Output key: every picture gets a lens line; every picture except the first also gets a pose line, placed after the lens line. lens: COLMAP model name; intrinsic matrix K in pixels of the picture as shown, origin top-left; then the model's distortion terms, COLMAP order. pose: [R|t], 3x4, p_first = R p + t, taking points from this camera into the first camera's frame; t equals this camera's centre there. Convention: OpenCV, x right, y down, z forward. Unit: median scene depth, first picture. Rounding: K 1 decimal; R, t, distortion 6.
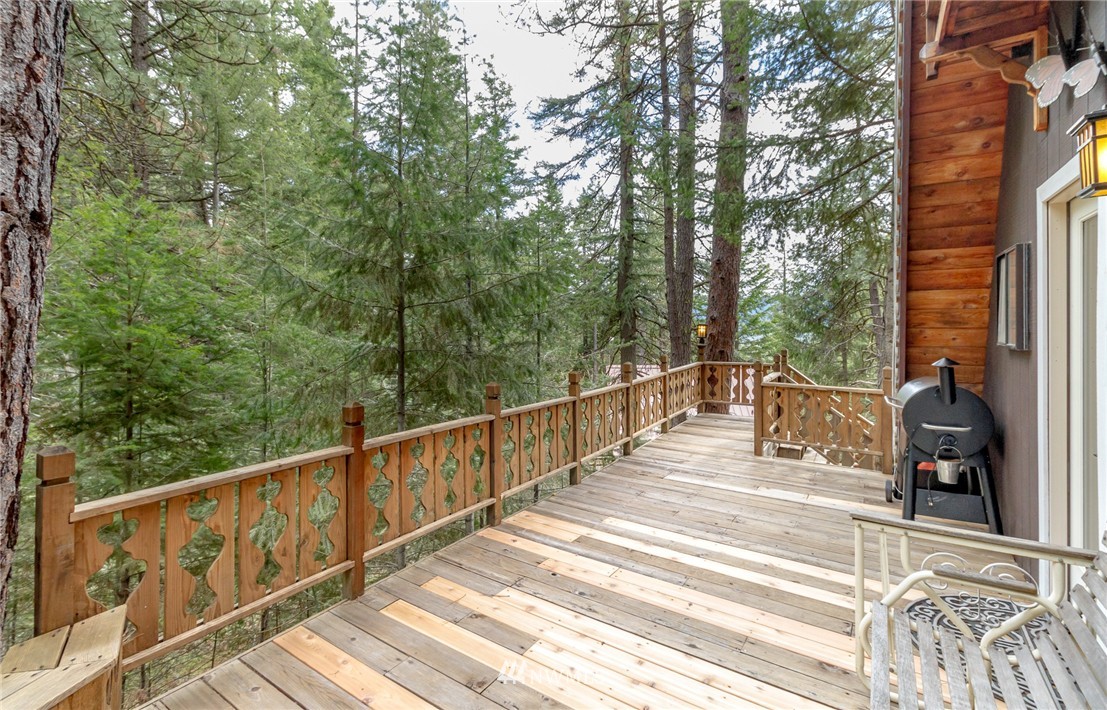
lens RADIAL K [[532.5, 0, 552.2], [0, 532.5, 323.2], [0, 0, 1]] dist [0.000091, -0.000149]
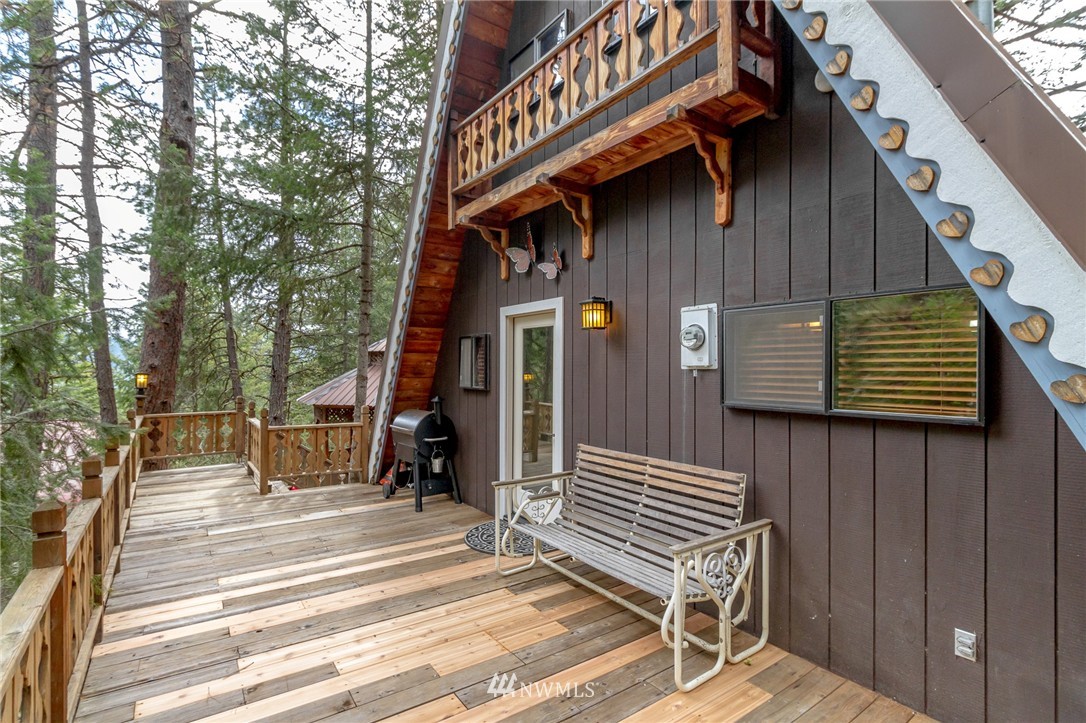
lens RADIAL K [[521.0, 0, 543.0], [0, 521.0, 361.5], [0, 0, 1]] dist [-0.000376, 0.000060]
pose [[0.336449, 0.017268, 0.941543, -0.634640], [-0.007227, 0.999850, -0.015755, -0.017477], [-0.941674, -0.001503, 0.336524, 0.148587]]
